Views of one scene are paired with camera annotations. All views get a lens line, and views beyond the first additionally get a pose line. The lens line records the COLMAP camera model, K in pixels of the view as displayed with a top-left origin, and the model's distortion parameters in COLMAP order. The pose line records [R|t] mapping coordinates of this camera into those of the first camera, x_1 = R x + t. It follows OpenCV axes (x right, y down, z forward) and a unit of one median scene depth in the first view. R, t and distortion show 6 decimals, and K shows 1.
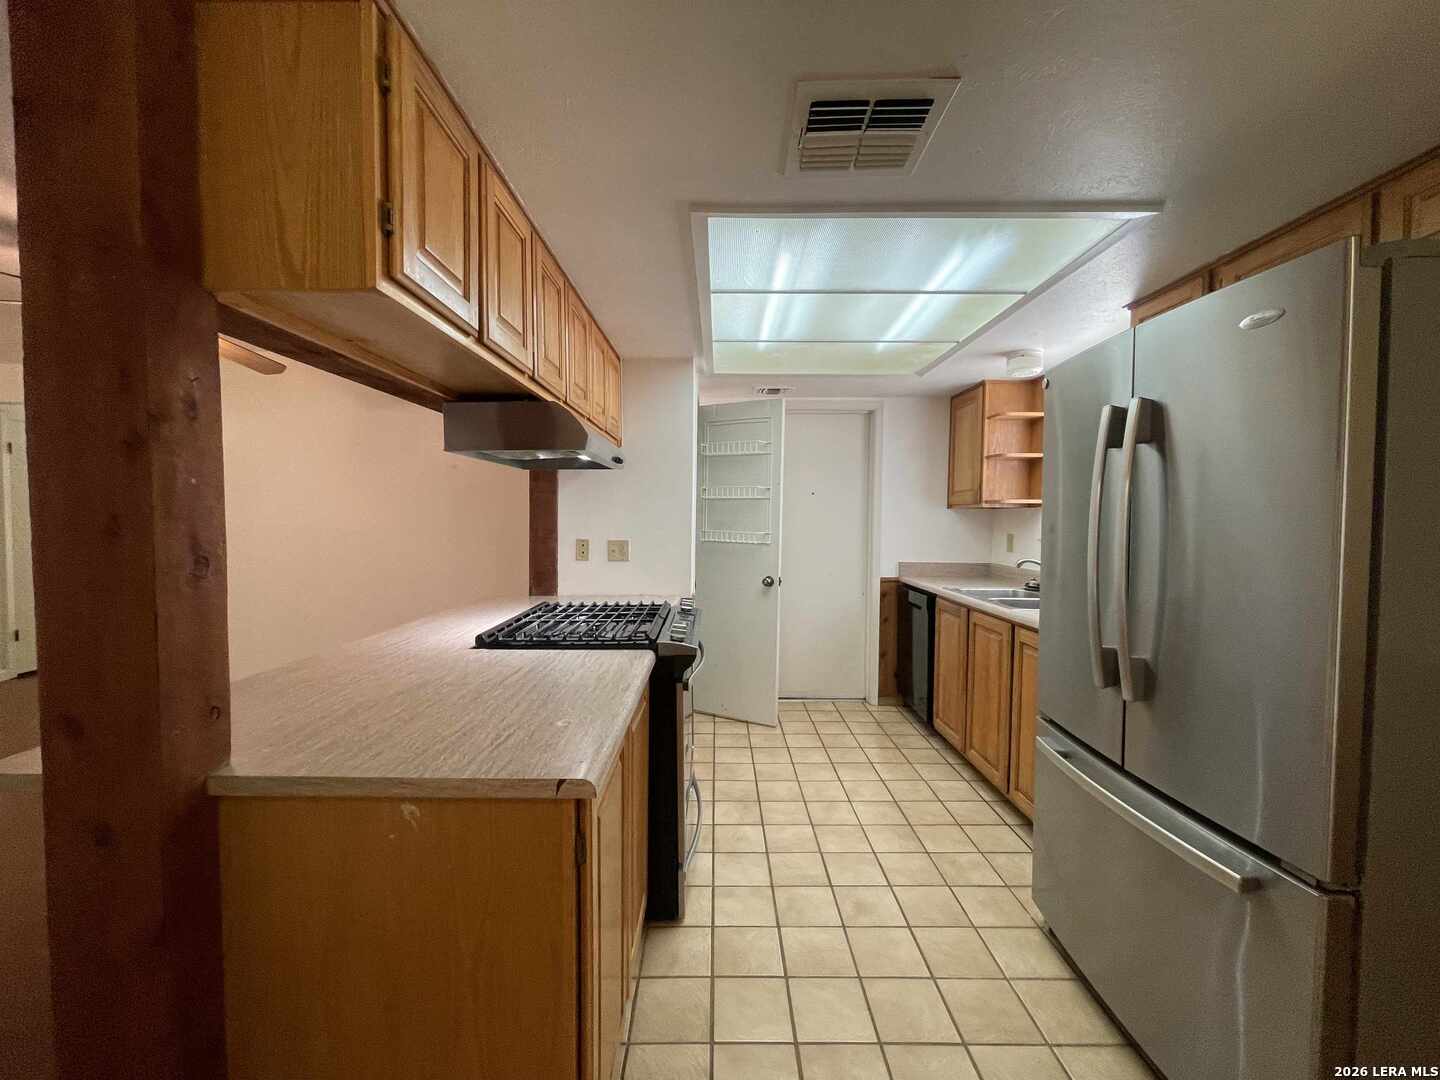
lens RADIAL K [[587.7, 0, 729.5], [0, 587.7, 540.3], [0, 0, 1]] dist [-0.000208, 0.000573]
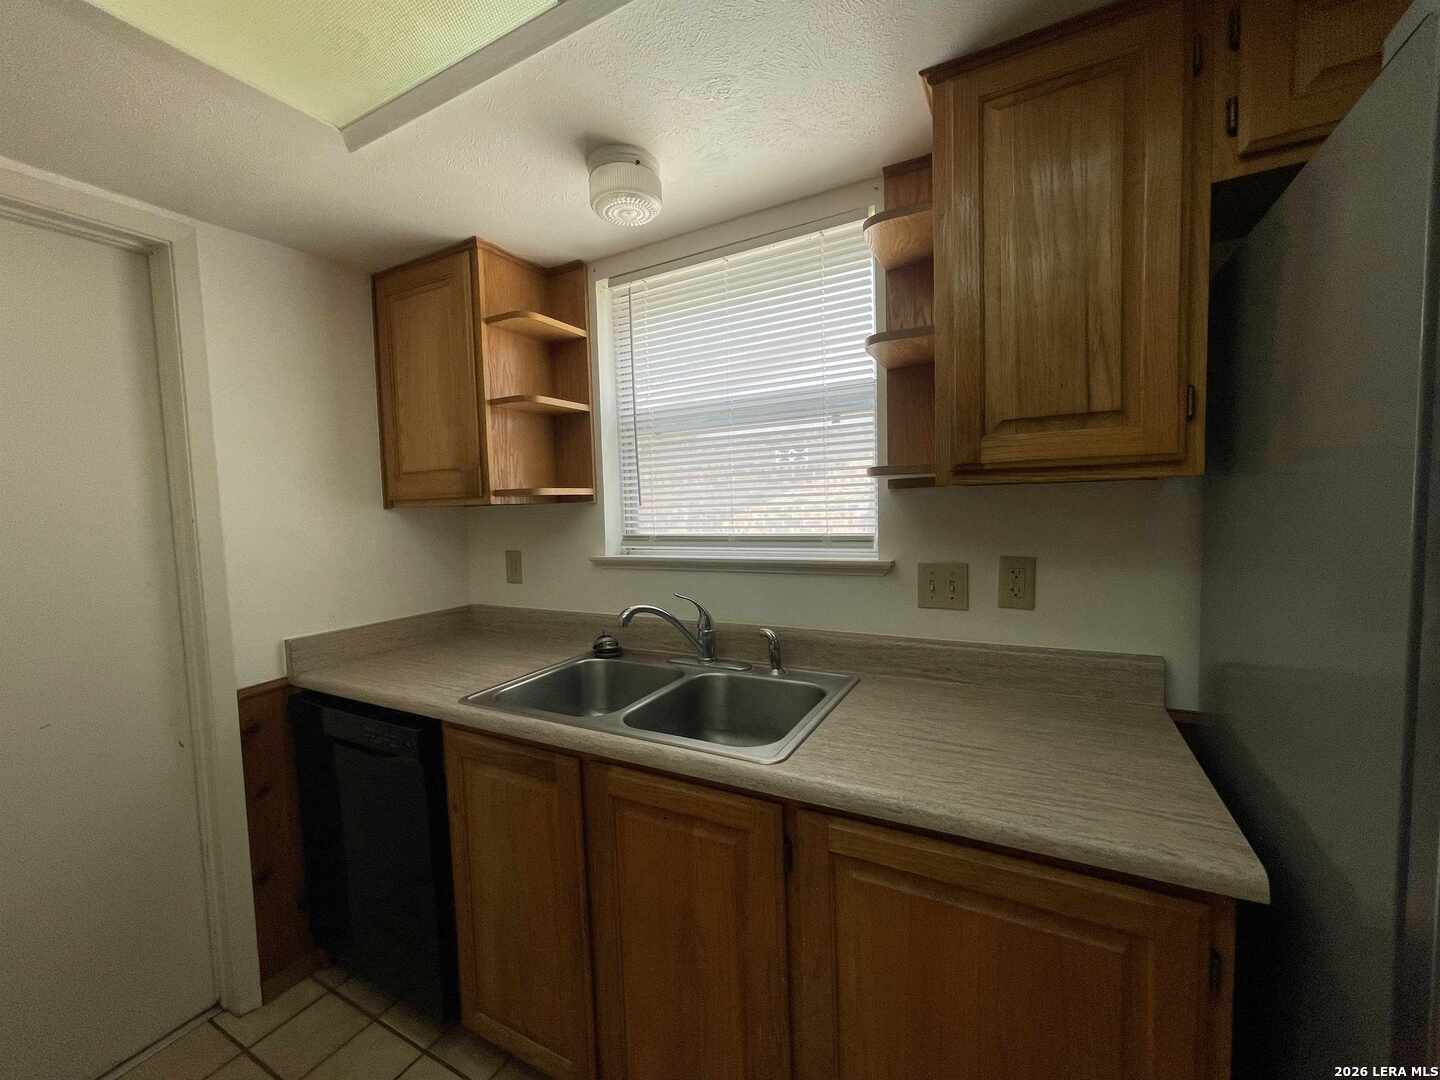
lens RADIAL K [[587.7, 0, 709.7], [0, 587.7, 547.1], [0, 0, 1]] dist [-0.000208, 0.000573]
pose [[0.500829, -0.080901, 0.861757, 0.090258], [0.064360, 0.996347, 0.056131, -0.033984], [-0.863150, 0.027351, 0.504206, 0.557609]]
